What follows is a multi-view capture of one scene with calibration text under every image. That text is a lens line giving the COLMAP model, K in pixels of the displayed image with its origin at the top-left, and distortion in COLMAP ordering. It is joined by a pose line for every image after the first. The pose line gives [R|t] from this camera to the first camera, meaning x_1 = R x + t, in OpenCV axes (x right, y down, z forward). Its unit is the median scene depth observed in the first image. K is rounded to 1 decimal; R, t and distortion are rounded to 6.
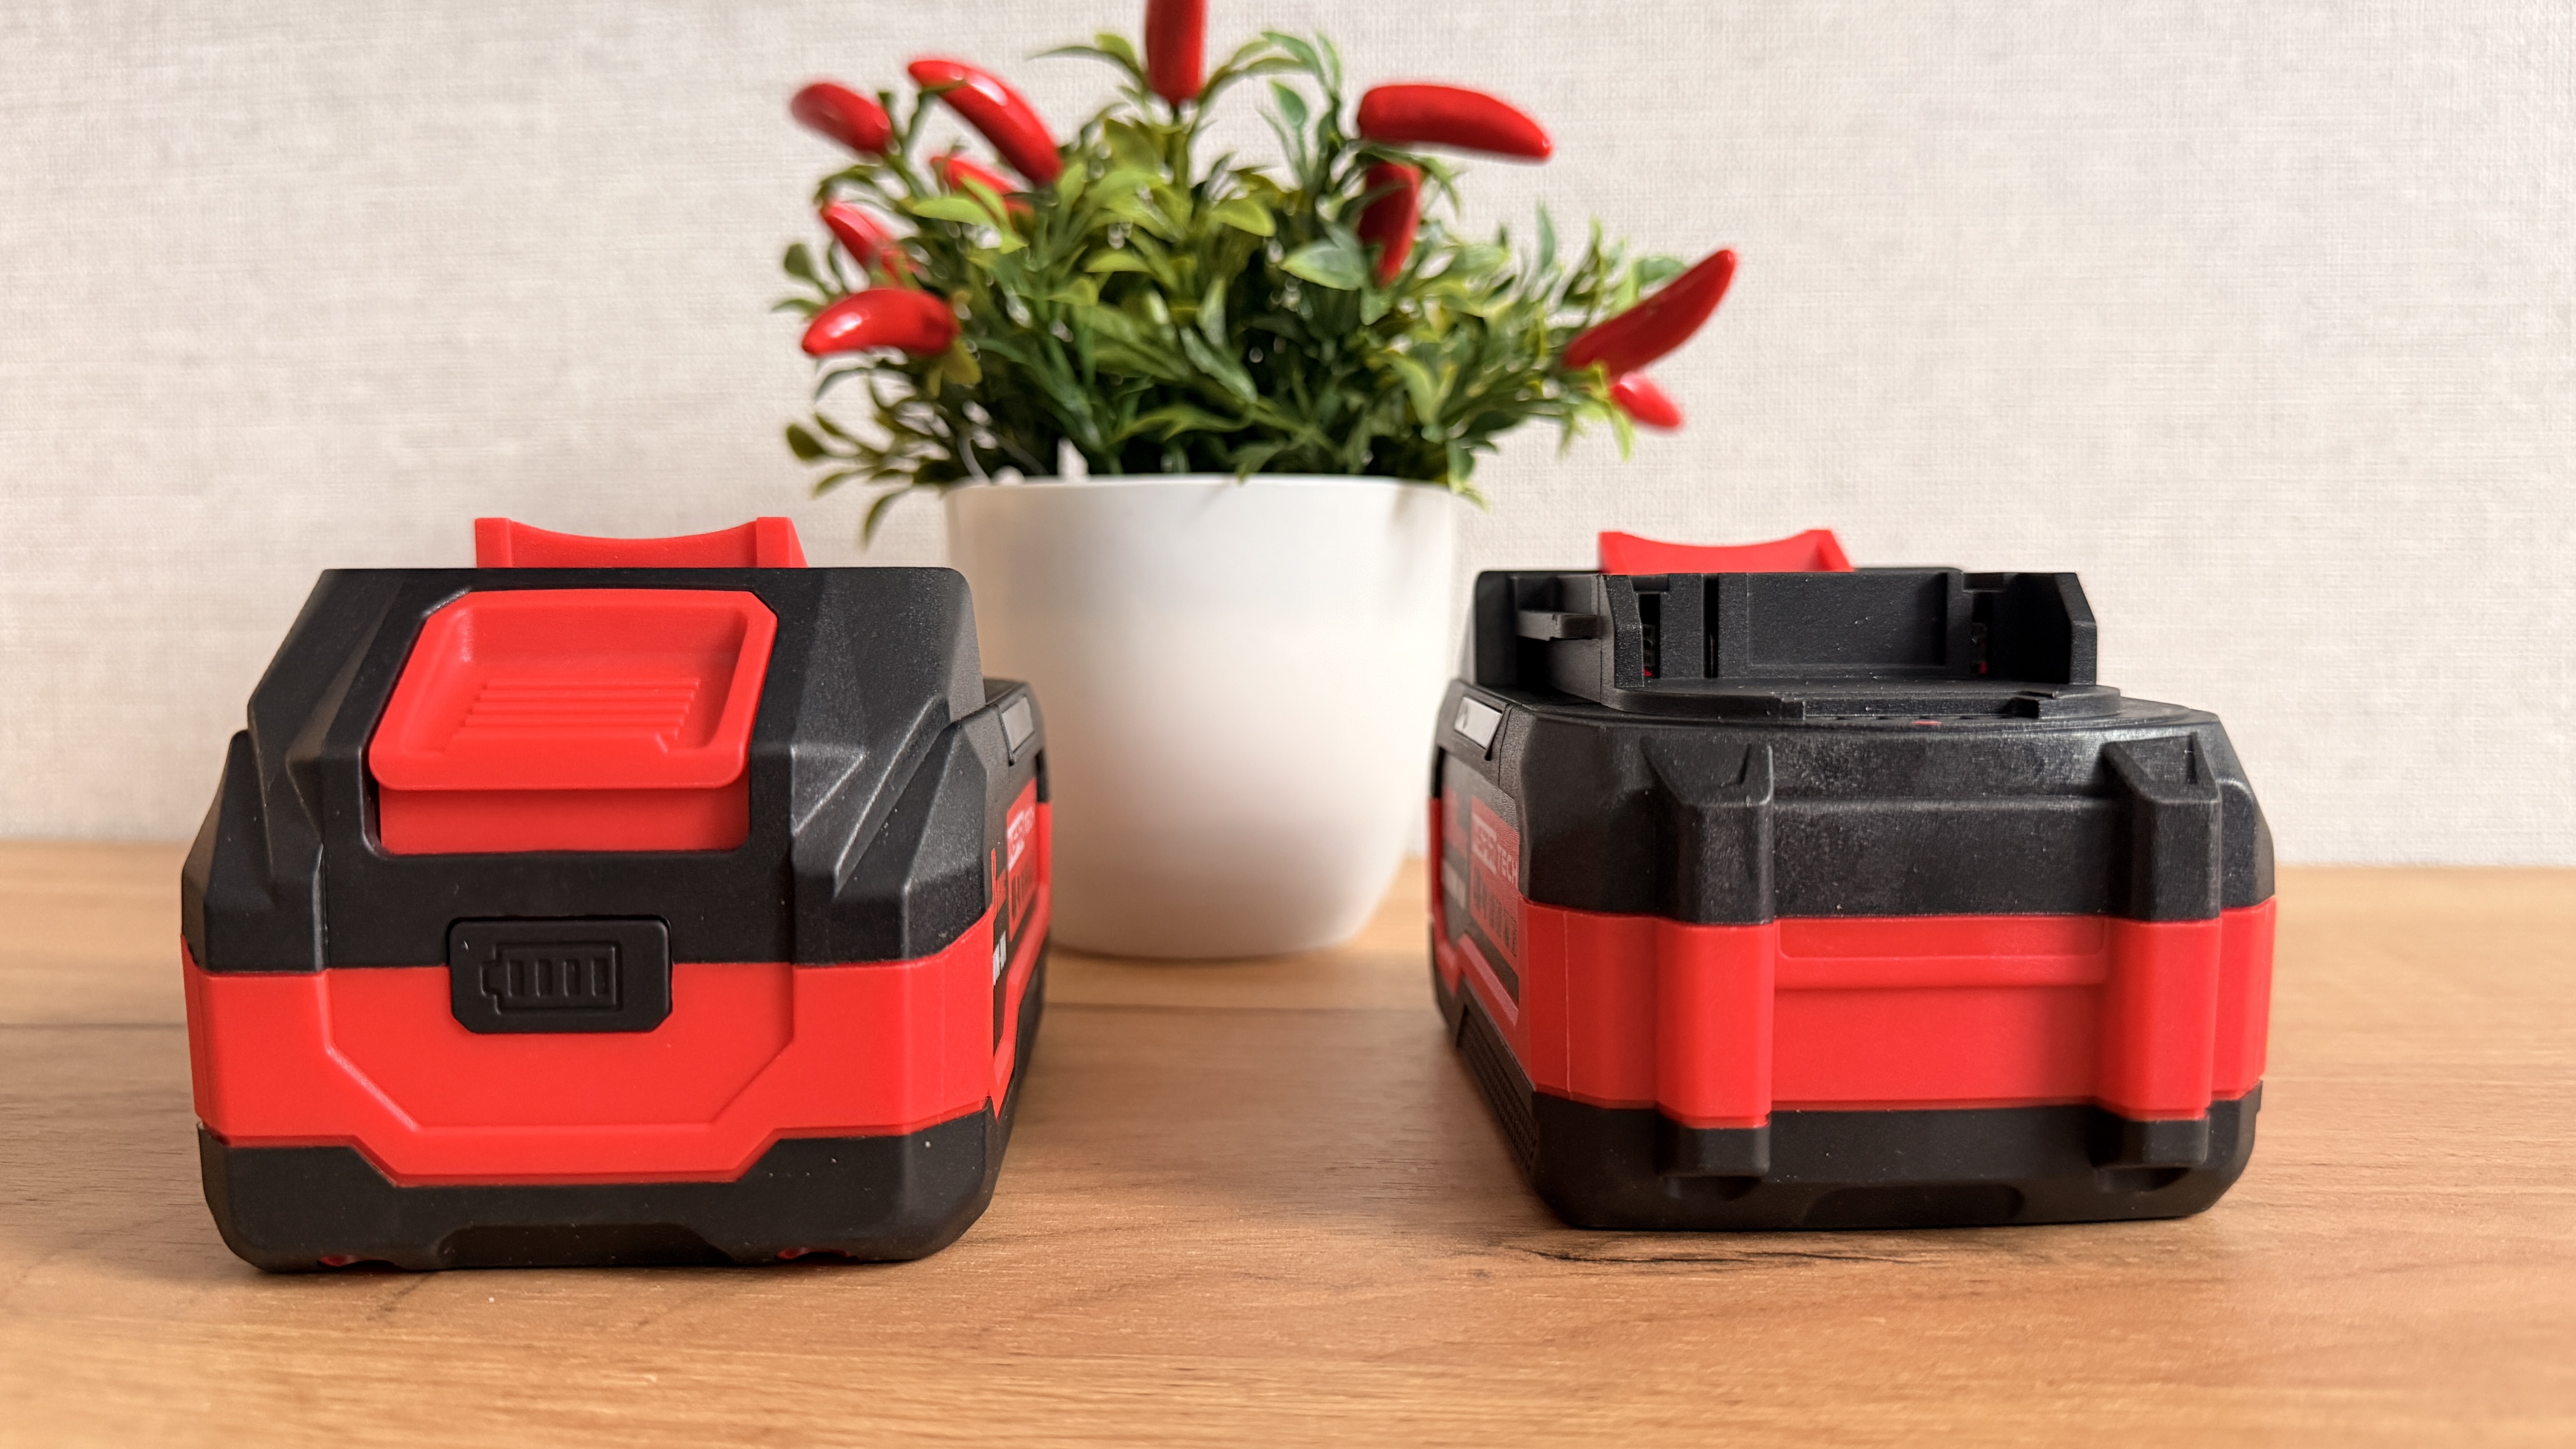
lens RADIAL K [[1905.7, 0, 1292.5], [0, 1905.7, 721.6], [0, 0, 1]] dist [-0.025347, -0.004502]
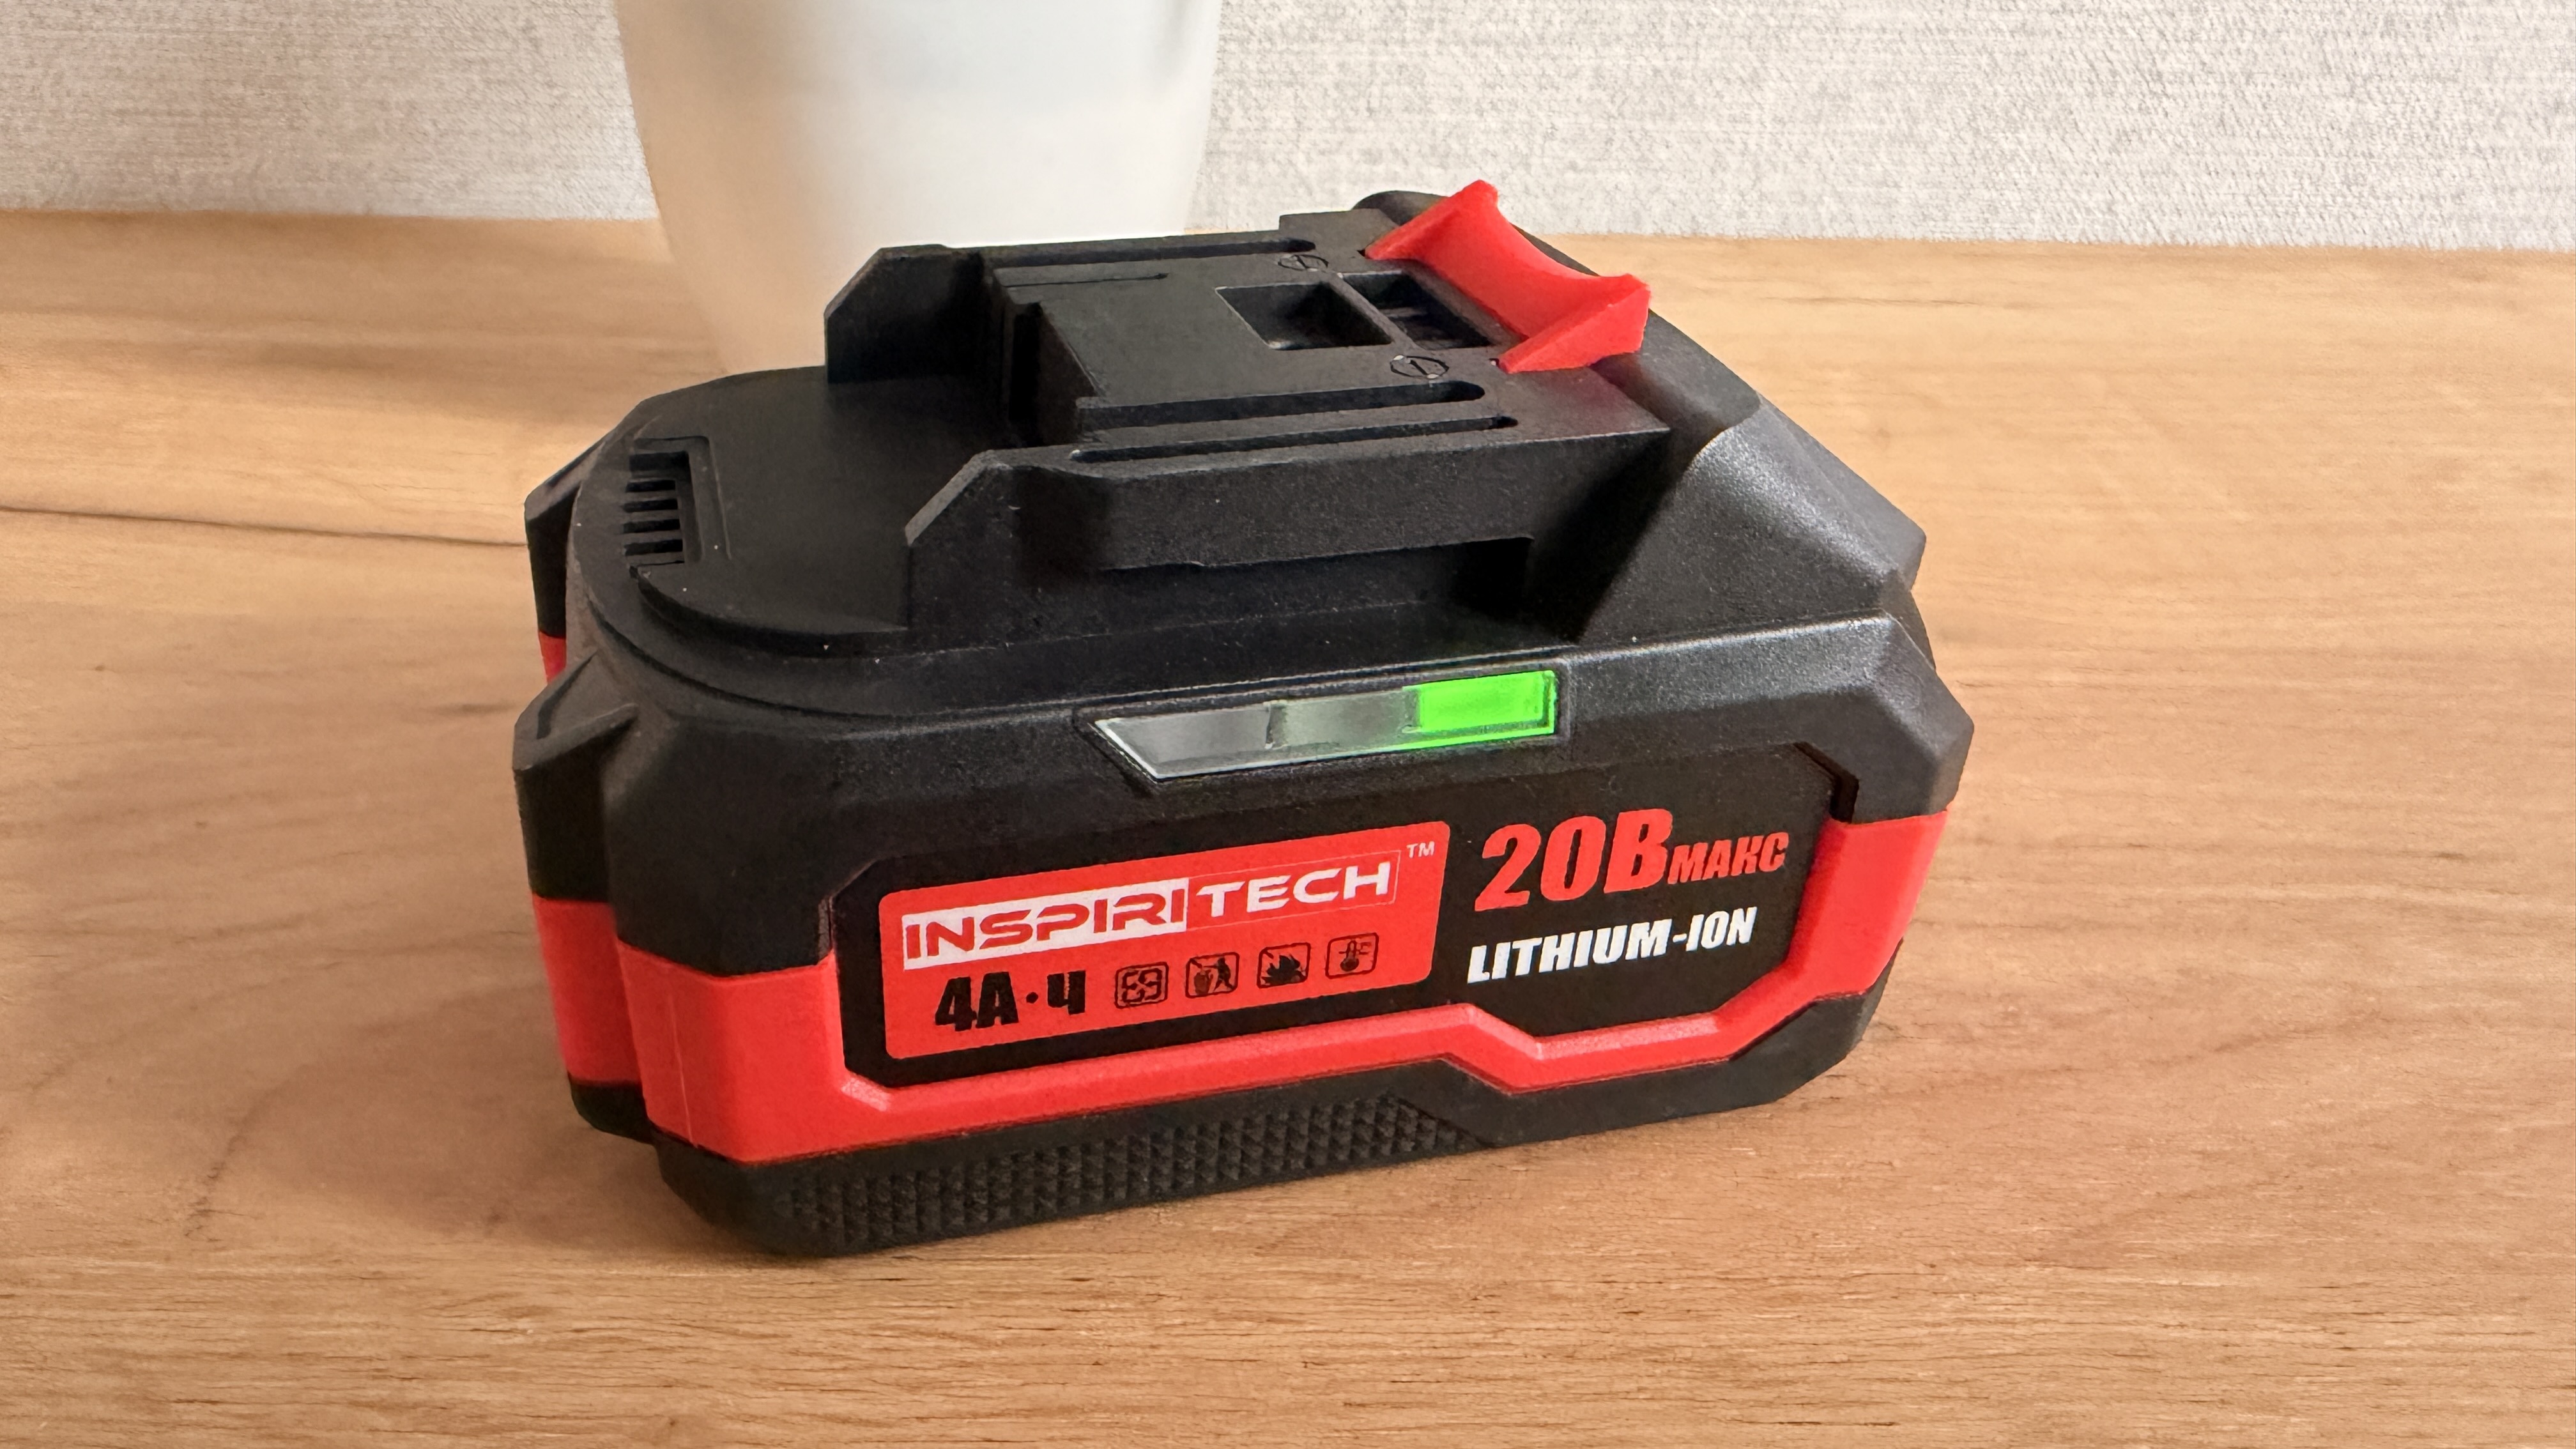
lens RADIAL K [[1837.1, 0, 1075.8], [0, 1837.1, 722.9], [0, 0, 1]] dist [-0.002480, 0.002303]
pose [[0.995724, -0.030206, 0.087295, -0.068487], [-0.012770, 0.890939, 0.453943, -0.178904], [-0.091486, -0.453117, 0.886744, 0.151098]]
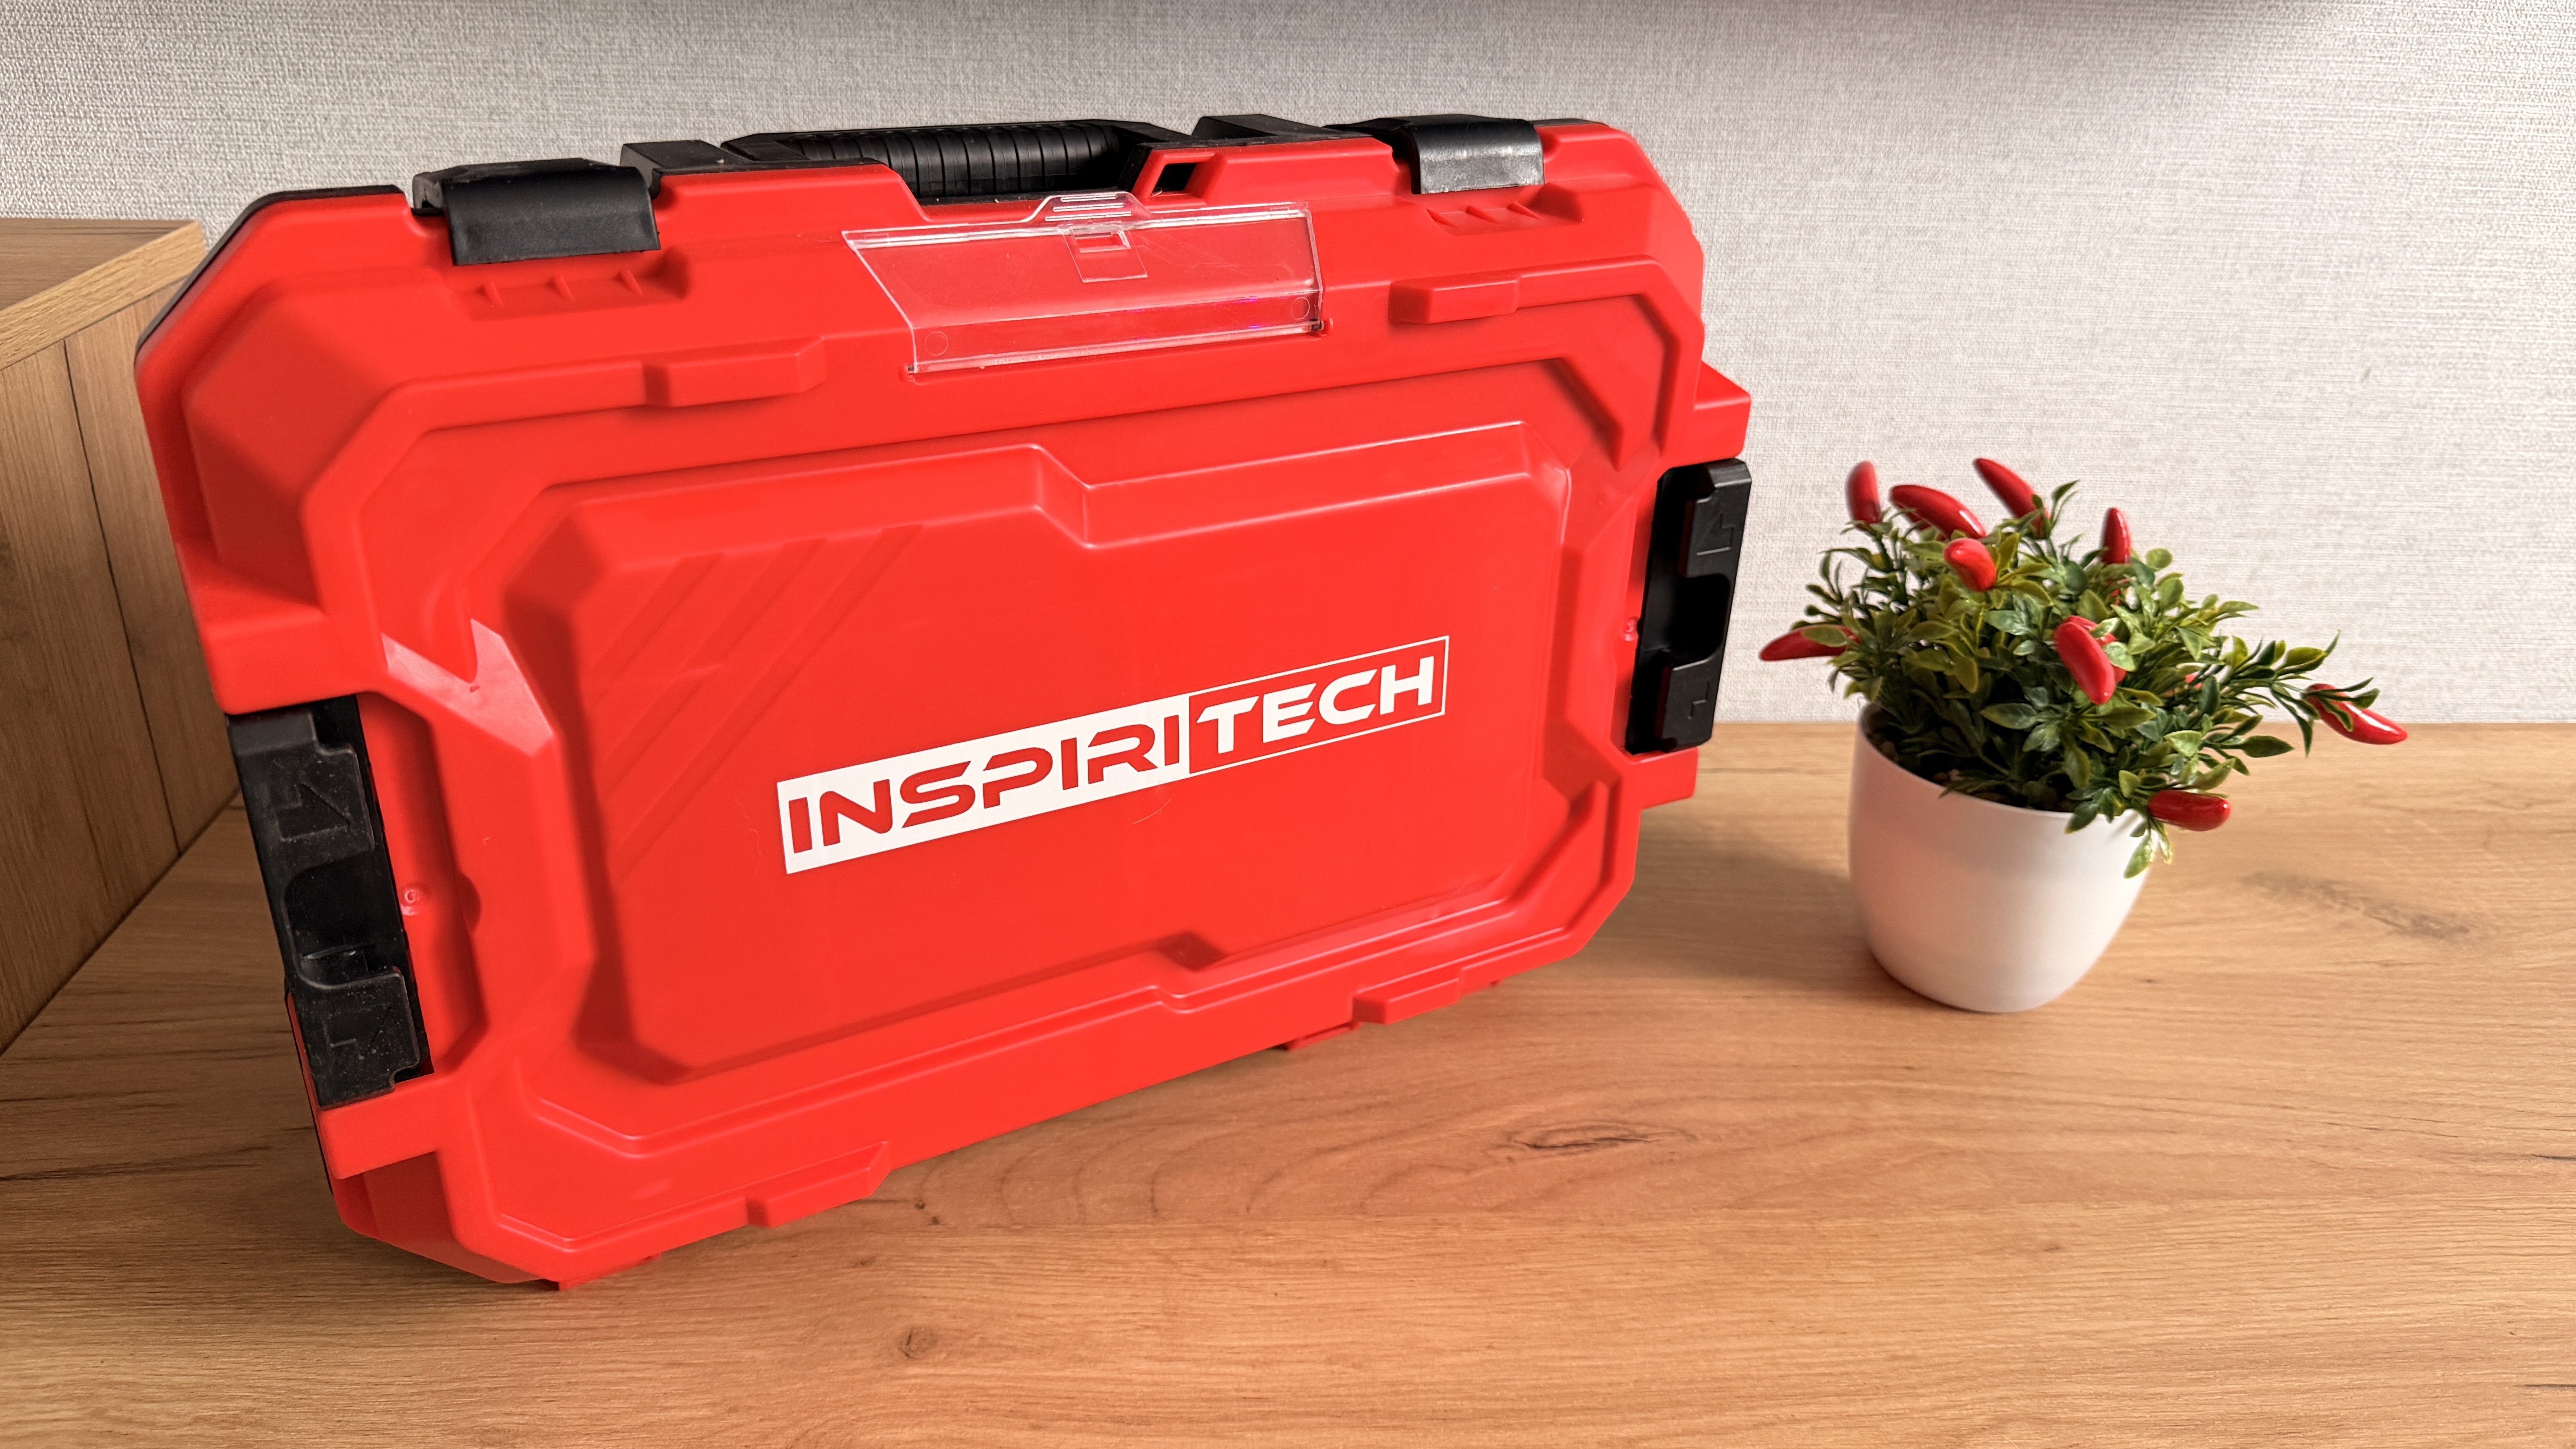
lens RADIAL K [[1823.6, 0, 1292.7], [0, 1823.6, 719.7], [0, 0, 1]] dist [0.044632, -0.105679]
pose [[0.985922, -0.037212, 0.163012, -0.394051], [-0.026371, 0.928115, 0.371359, -0.813584], [-0.165113, -0.370430, 0.914068, -0.750367]]
